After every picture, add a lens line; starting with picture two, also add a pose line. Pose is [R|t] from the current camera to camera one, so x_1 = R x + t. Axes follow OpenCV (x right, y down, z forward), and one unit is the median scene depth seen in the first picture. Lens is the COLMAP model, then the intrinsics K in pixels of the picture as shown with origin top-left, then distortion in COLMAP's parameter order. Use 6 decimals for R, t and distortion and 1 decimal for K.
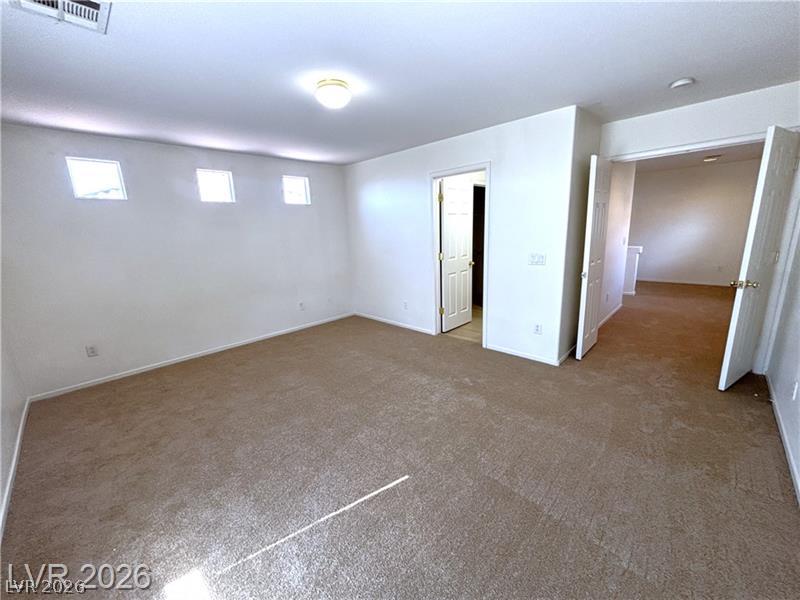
lens RADIAL K [[321.3, 0, 400.7], [0, 321.3, 300.8], [0, 0, 1]] dist [0.000585, -0.000447]
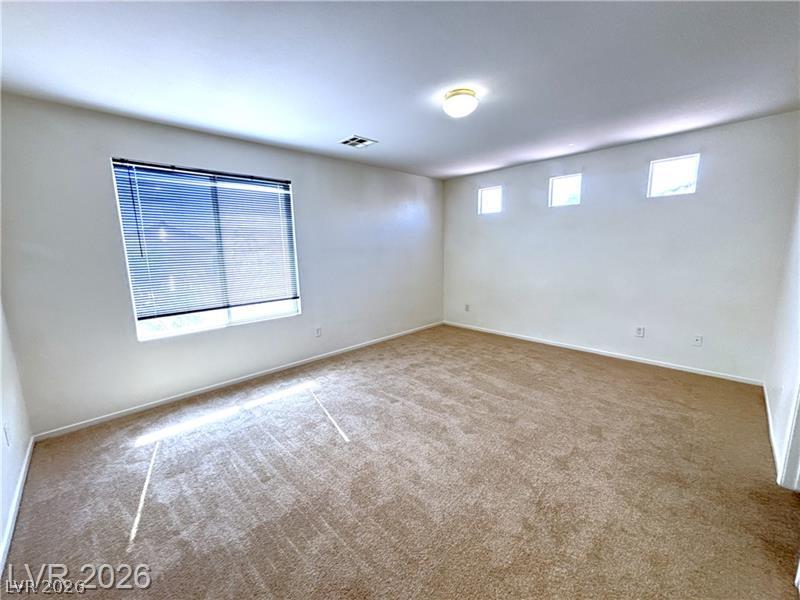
lens RADIAL K [[321.3, 0, 400.7], [0, 321.3, 300.8], [0, 0, 1]] dist [0.000585, -0.000447]
pose [[-0.035678, 0.220246, -0.974792, 0.623861], [-0.192599, 0.955612, 0.222962, -0.164740], [0.980629, 0.195698, 0.008325, 0.610949]]
